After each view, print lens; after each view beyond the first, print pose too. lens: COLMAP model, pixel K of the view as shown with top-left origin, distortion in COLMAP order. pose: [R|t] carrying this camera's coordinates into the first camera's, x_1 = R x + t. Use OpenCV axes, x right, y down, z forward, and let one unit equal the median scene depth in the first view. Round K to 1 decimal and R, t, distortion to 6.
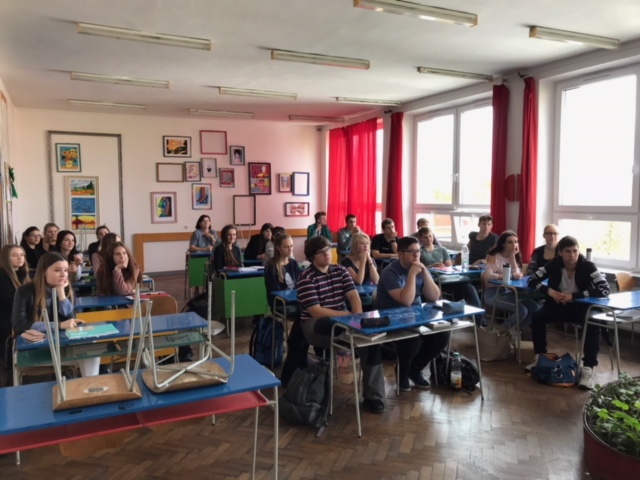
lens RADIAL K [[554.1, 0, 320.0], [0, 554.1, 240.0], [0, 0, 1]] dist [0.002941, 0.000761]
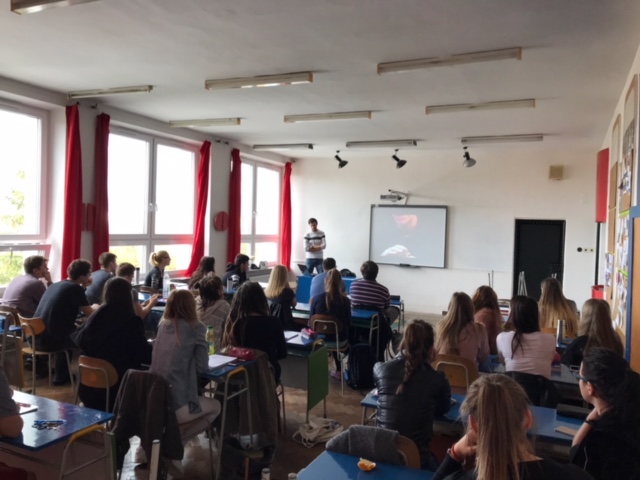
lens RADIAL K [[554.1, 0, 320.0], [0, 554.1, 240.0], [0, 0, 1]] dist [0.002941, 0.000761]
pose [[-0.622321, -0.022378, 0.782442, -0.722906], [0.033849, 0.997887, 0.055462, -0.099841], [-0.782030, 0.061000, -0.620249, 1.395684]]
